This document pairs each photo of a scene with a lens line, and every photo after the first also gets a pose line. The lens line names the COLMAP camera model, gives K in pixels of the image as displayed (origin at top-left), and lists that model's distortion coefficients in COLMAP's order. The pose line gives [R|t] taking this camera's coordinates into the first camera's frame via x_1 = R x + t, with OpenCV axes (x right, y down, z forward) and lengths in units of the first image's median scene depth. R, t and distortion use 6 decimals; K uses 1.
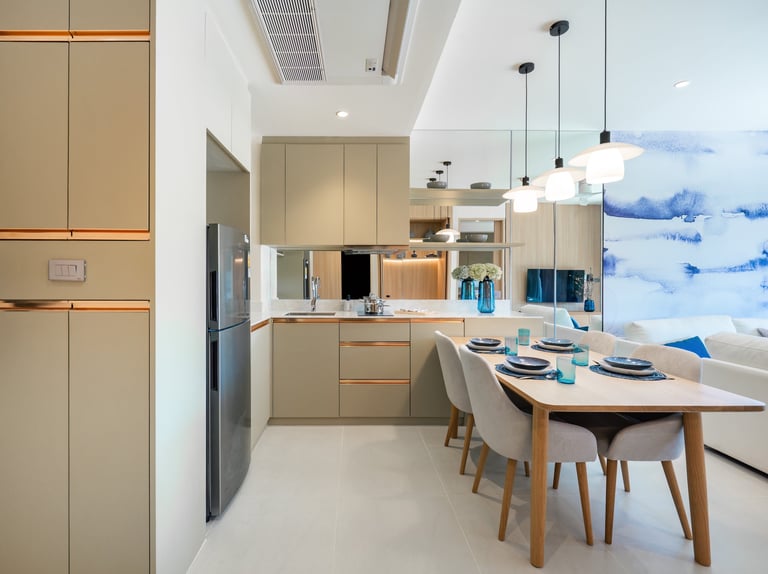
lens RADIAL K [[387.6, 0, 383.4], [0, 387.6, 284.8], [0, 0, 1]] dist [0.006049, 0.000332]
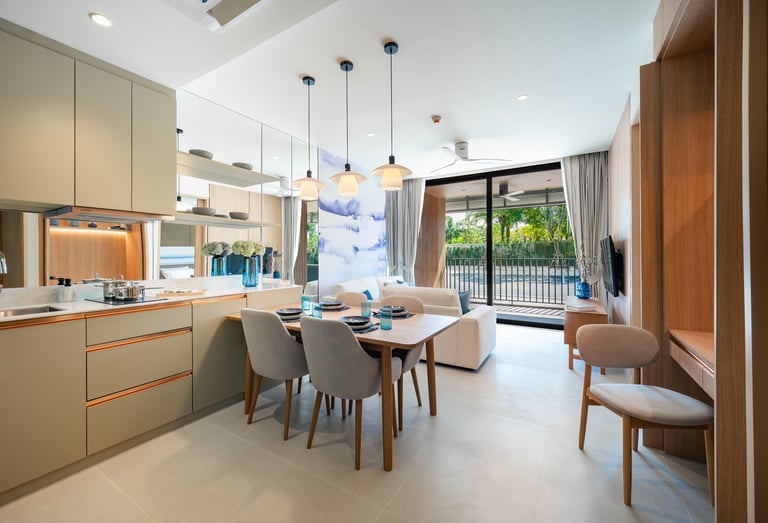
lens RADIAL K [[315.3, 0, 383.3], [0, 315.3, 258.2], [0, 0, 1]] dist [-0.002623, -0.000398]
pose [[0.518023, -0.009255, 0.855317, -0.270475], [0.011714, 0.999924, 0.003725, -0.004441], [-0.855287, 0.008090, 0.518092, 0.225782]]
